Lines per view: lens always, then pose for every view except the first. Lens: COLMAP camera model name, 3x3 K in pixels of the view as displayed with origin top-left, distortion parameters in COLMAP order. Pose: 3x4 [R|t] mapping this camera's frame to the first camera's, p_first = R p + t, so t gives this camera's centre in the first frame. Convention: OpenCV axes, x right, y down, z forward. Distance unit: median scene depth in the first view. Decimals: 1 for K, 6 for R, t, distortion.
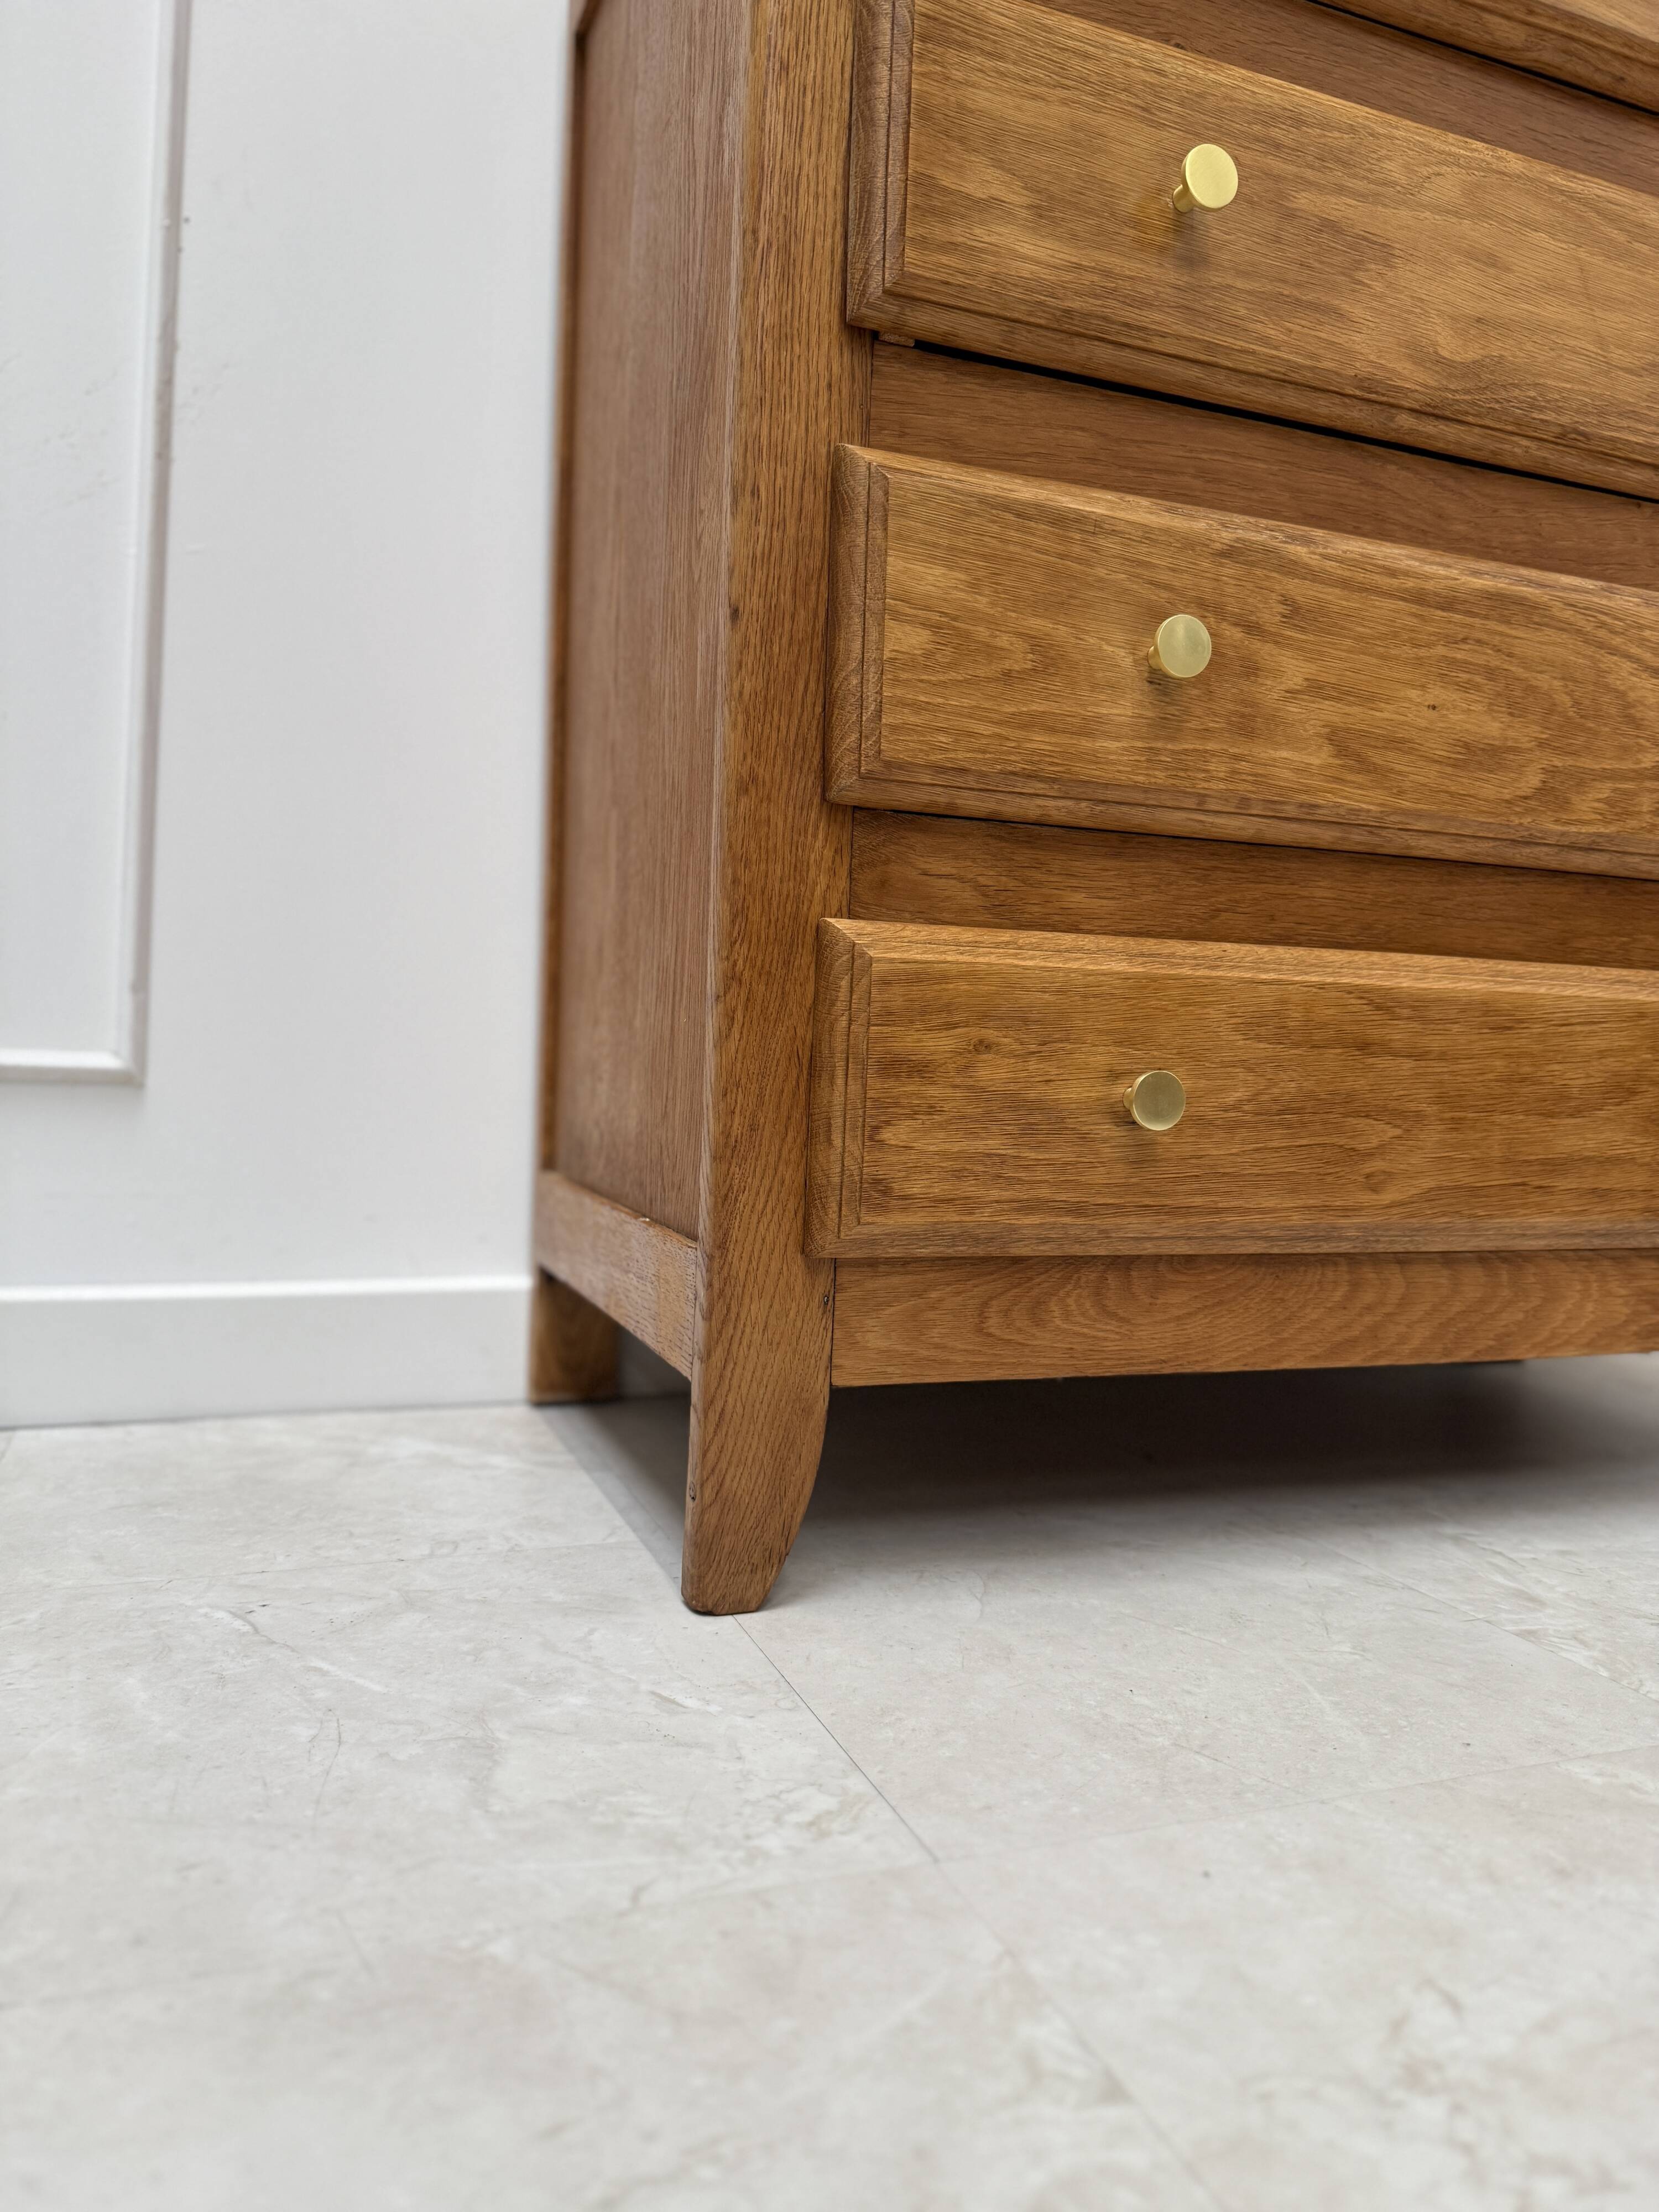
lens RADIAL K [[1577.3, 0, 849.9], [0, 1577.3, 1125.5], [0, 0, 1]] dist [0.033871, -0.039211]
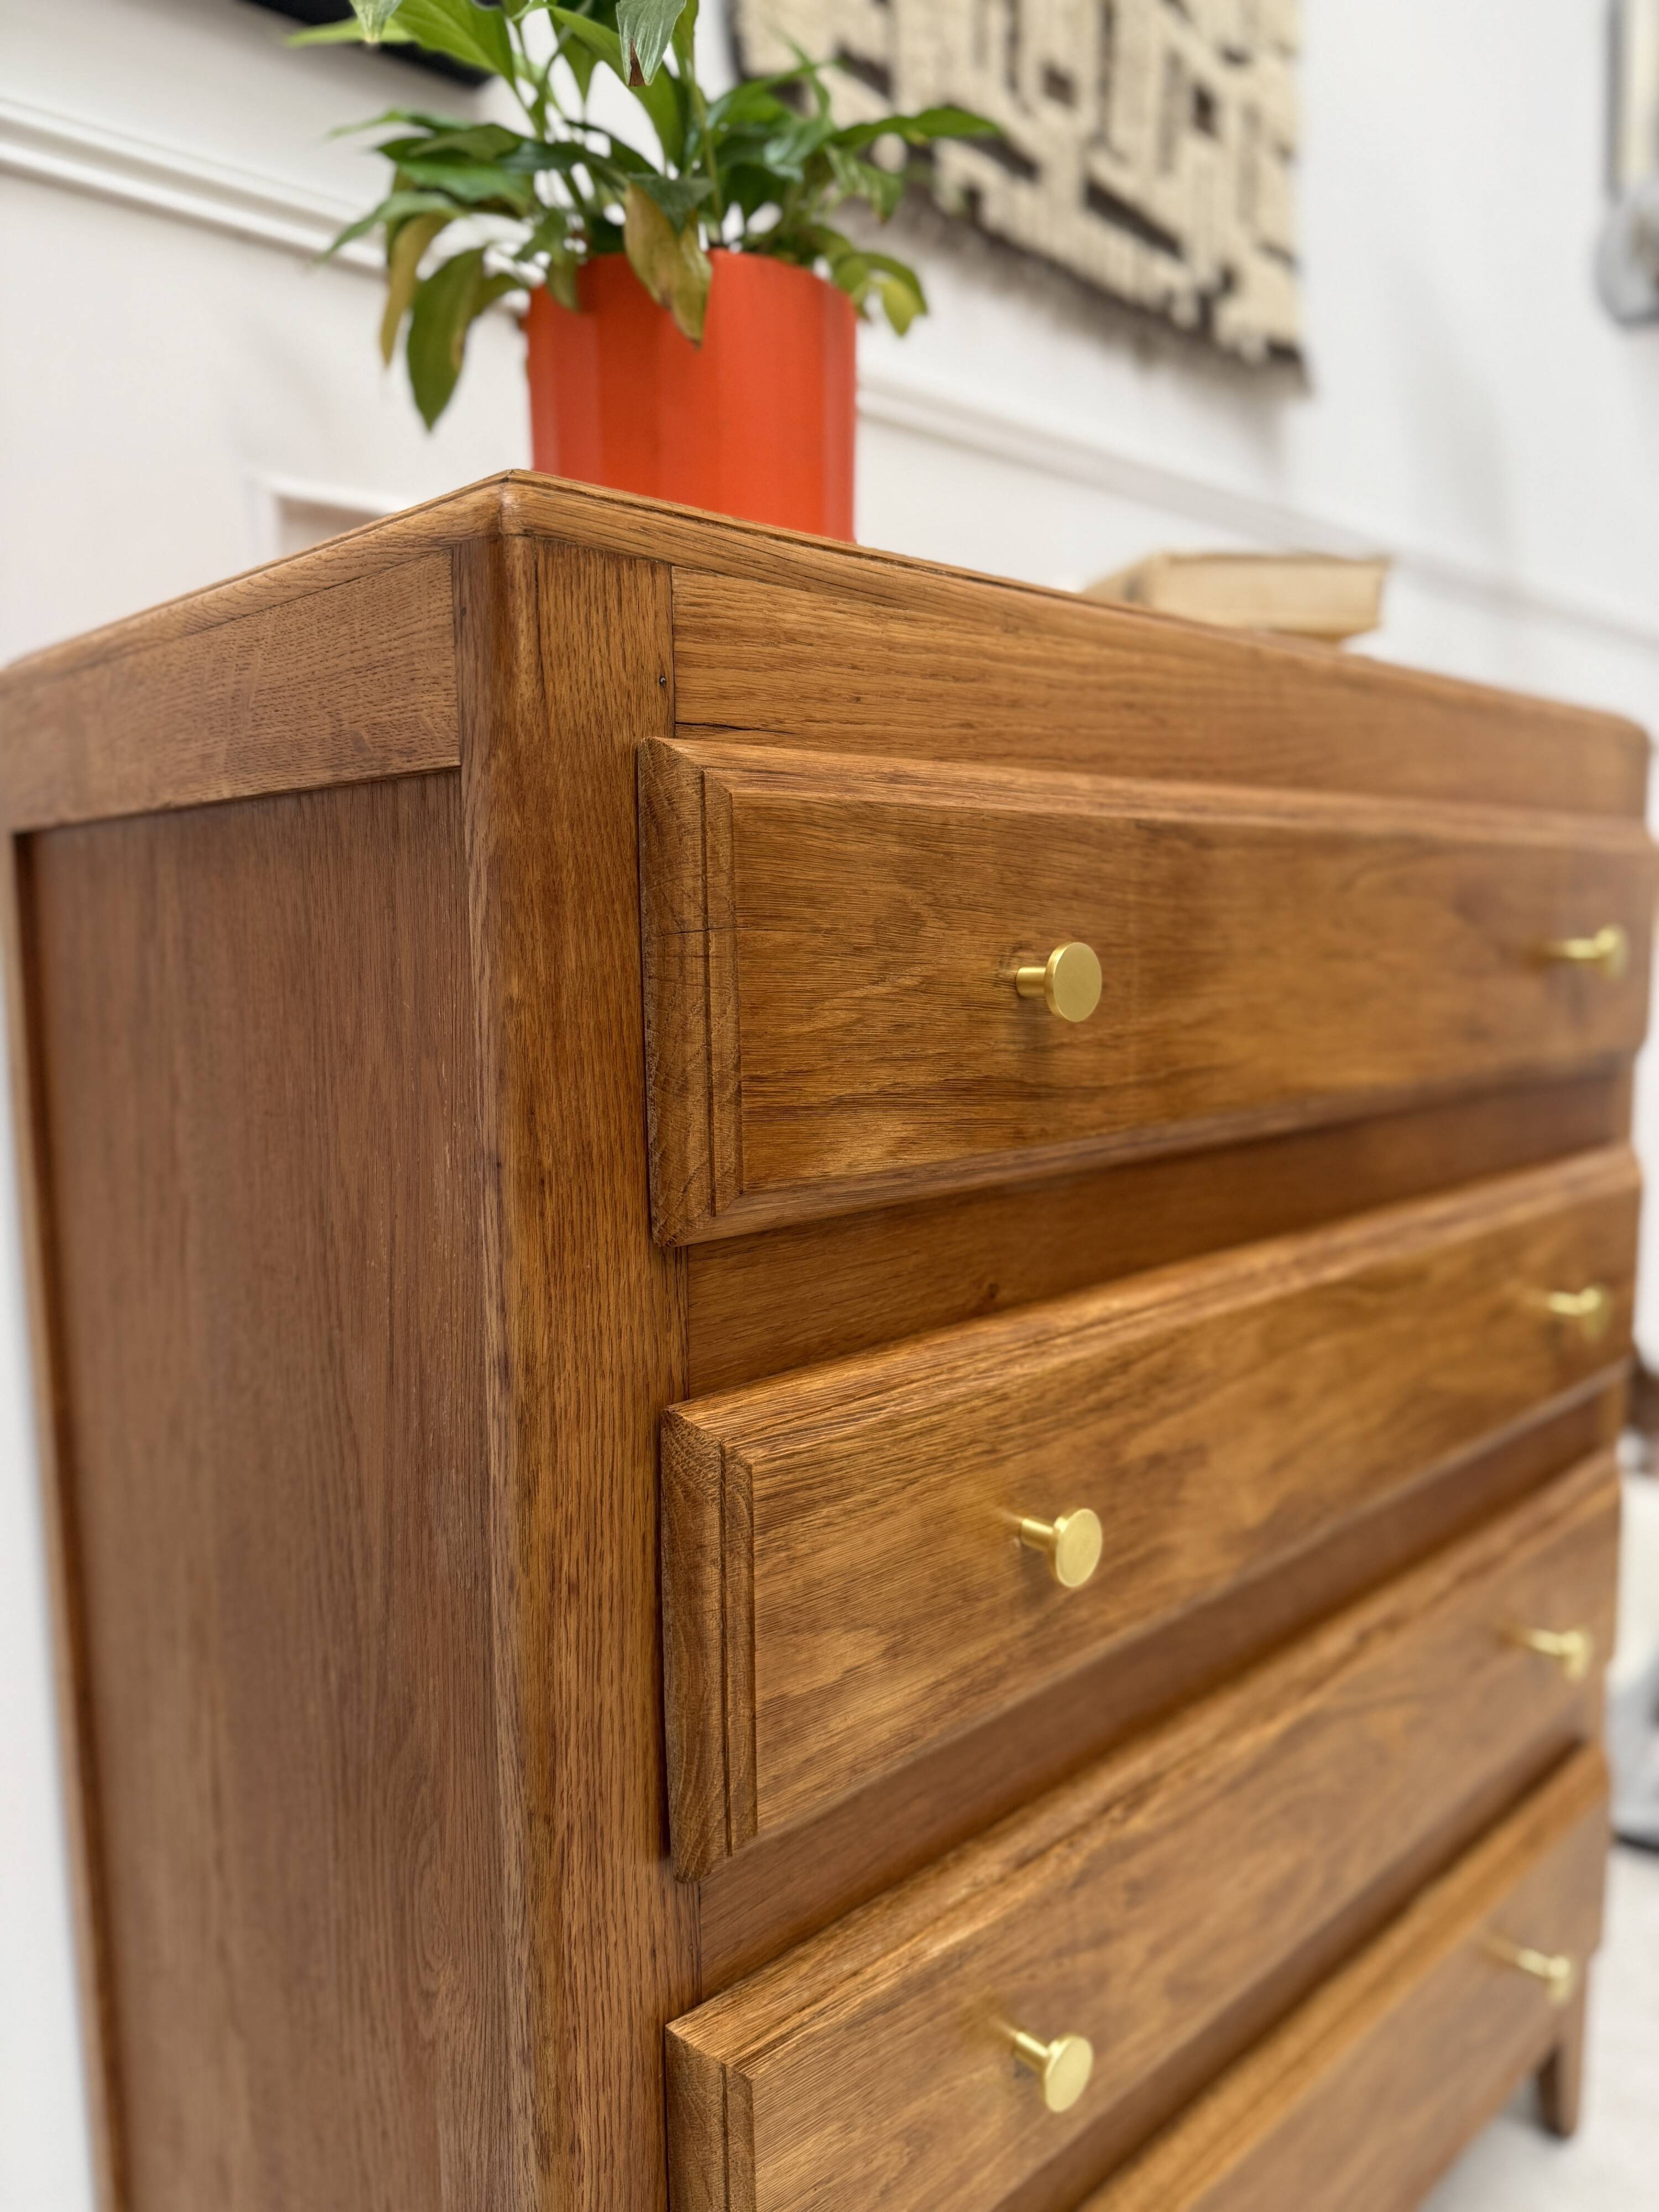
lens RADIAL K [[1577.3, 0, 792.6], [0, 1577.3, 1111.2], [0, 0, 1]] dist [0.033871, -0.039211]
pose [[0.927854, -0.094576, 0.360752, -0.178536], [0.067977, 0.993995, 0.085754, -0.900032], [-0.366696, -0.055044, 0.928711, 0.314940]]
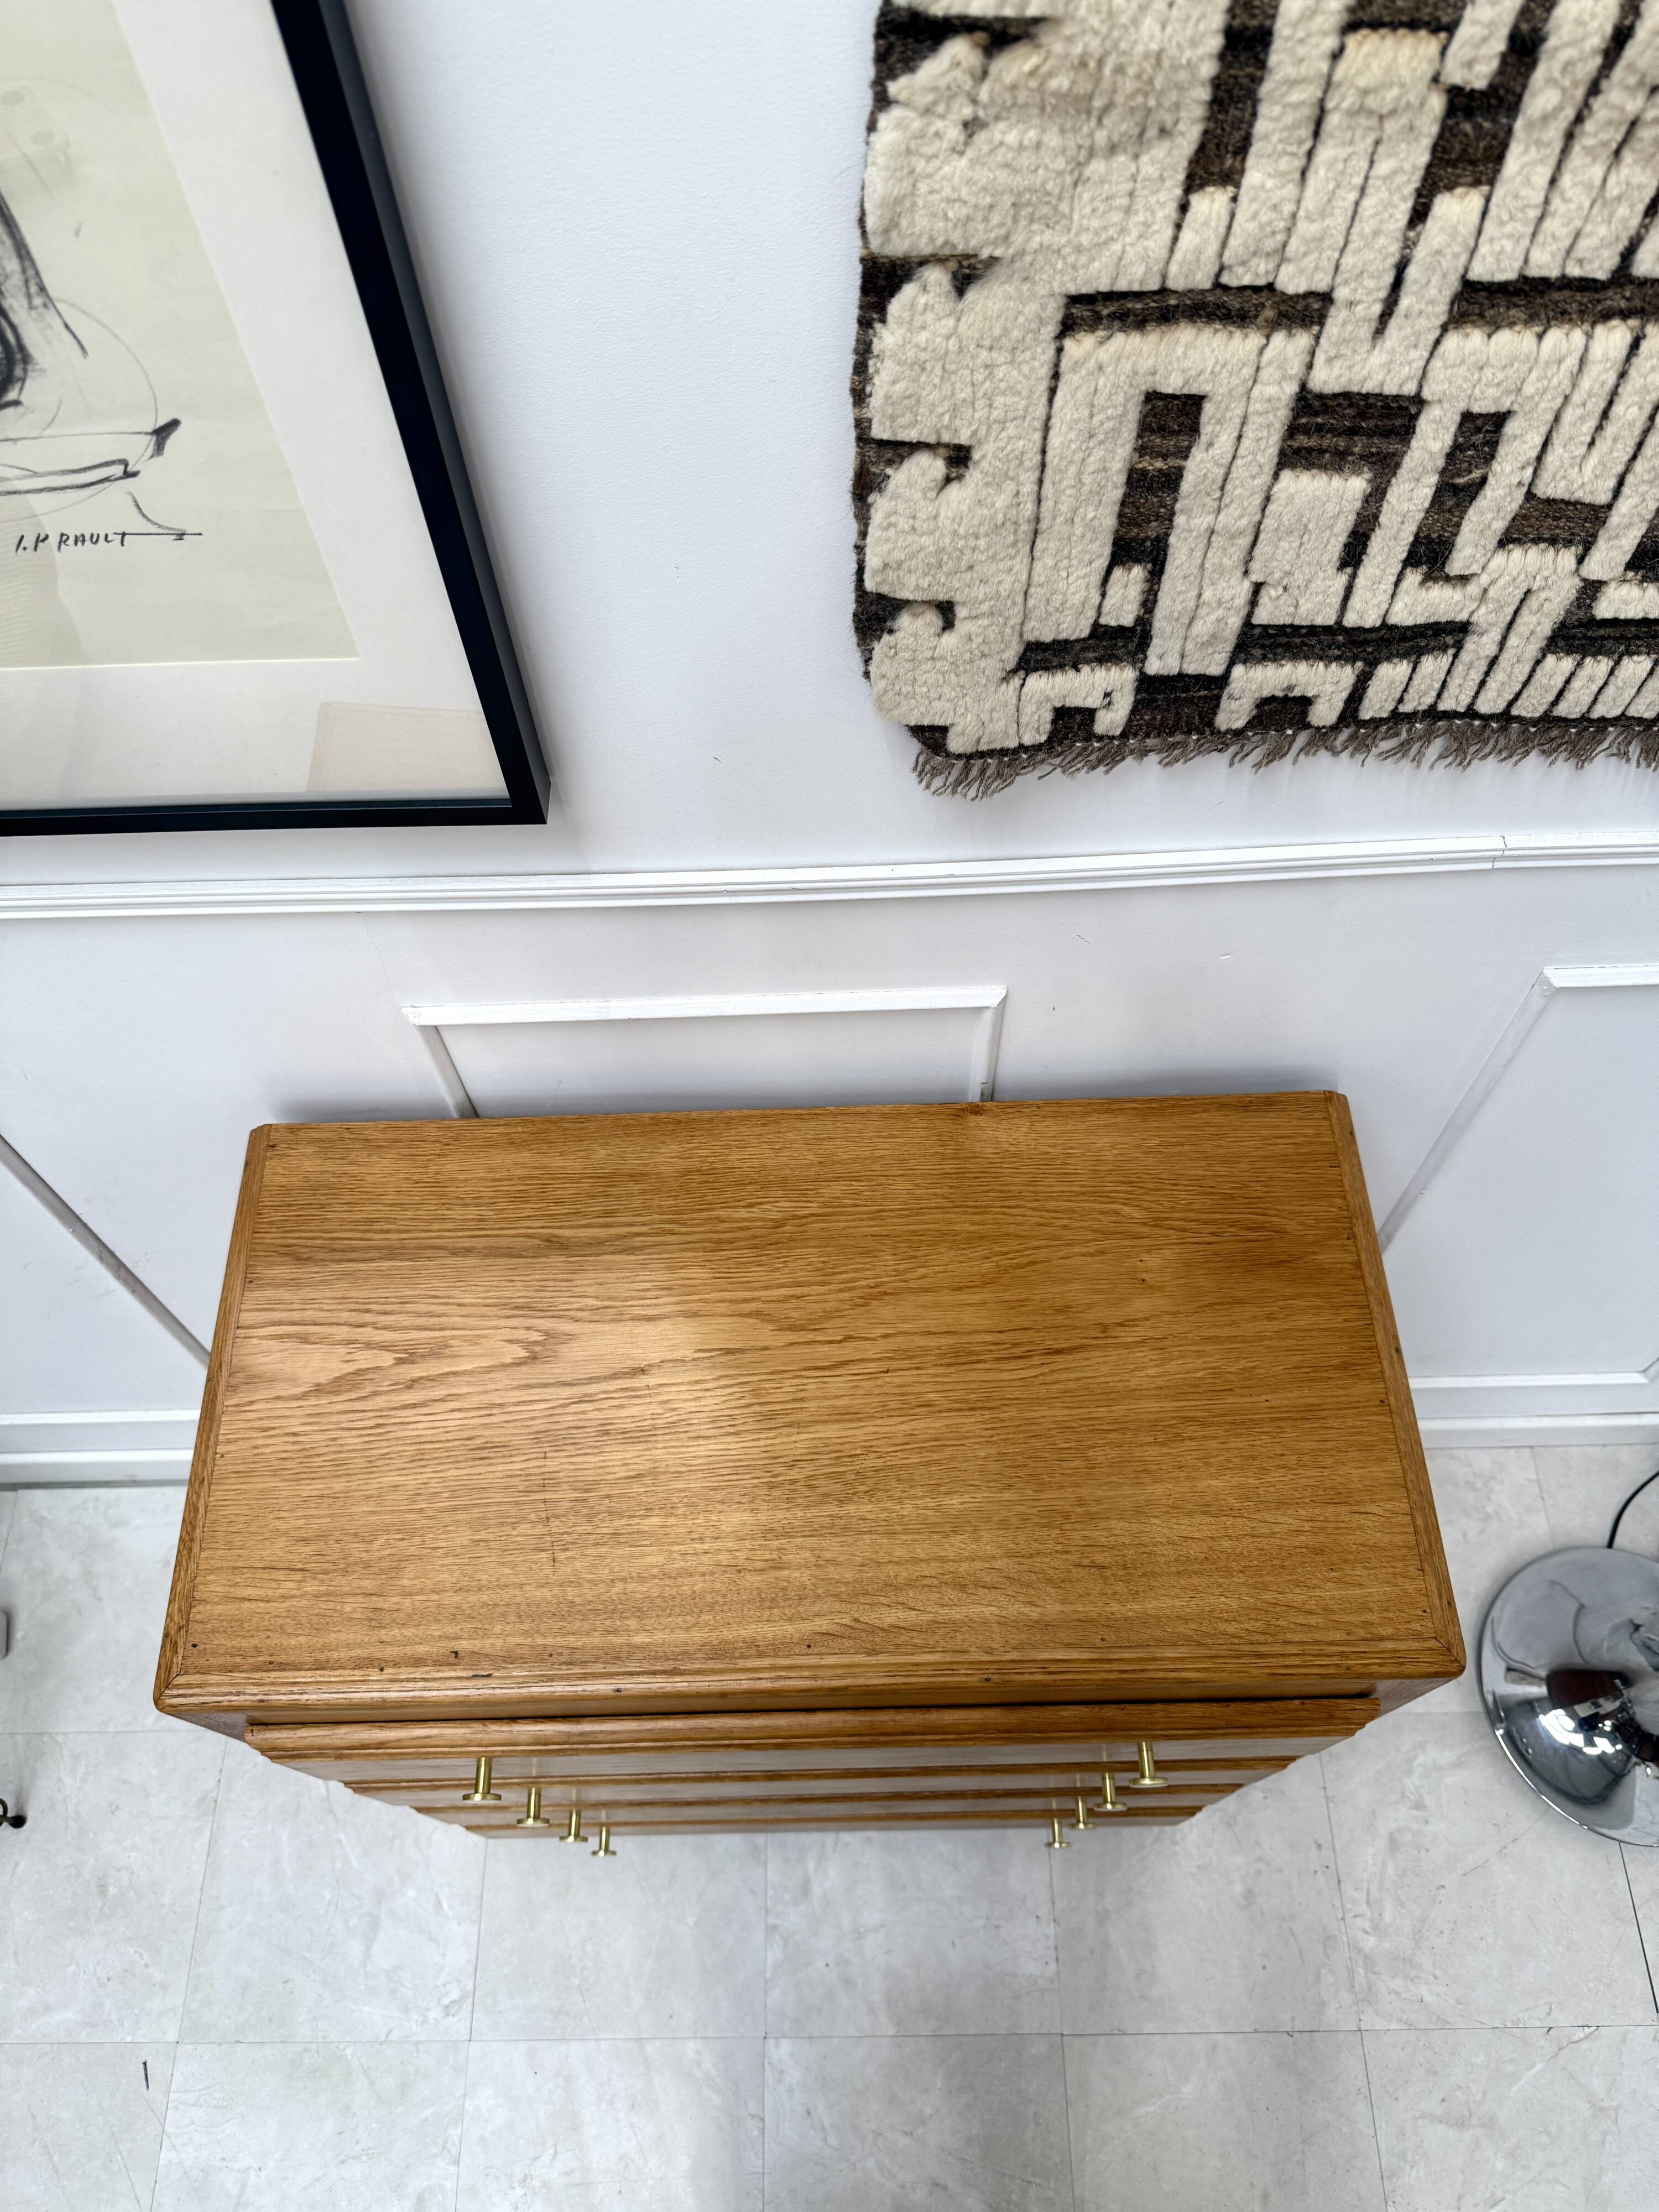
lens RADIAL K [[1577.3, 0, 835.2], [0, 1577.3, 1143.3], [0, 0, 1]] dist [0.033871, -0.039211]
pose [[0.937730, 0.276755, -0.209926, 0.739858], [0.038283, 0.518317, 0.854331, -2.628241], [0.345248, -0.809169, 0.475447, 0.879341]]
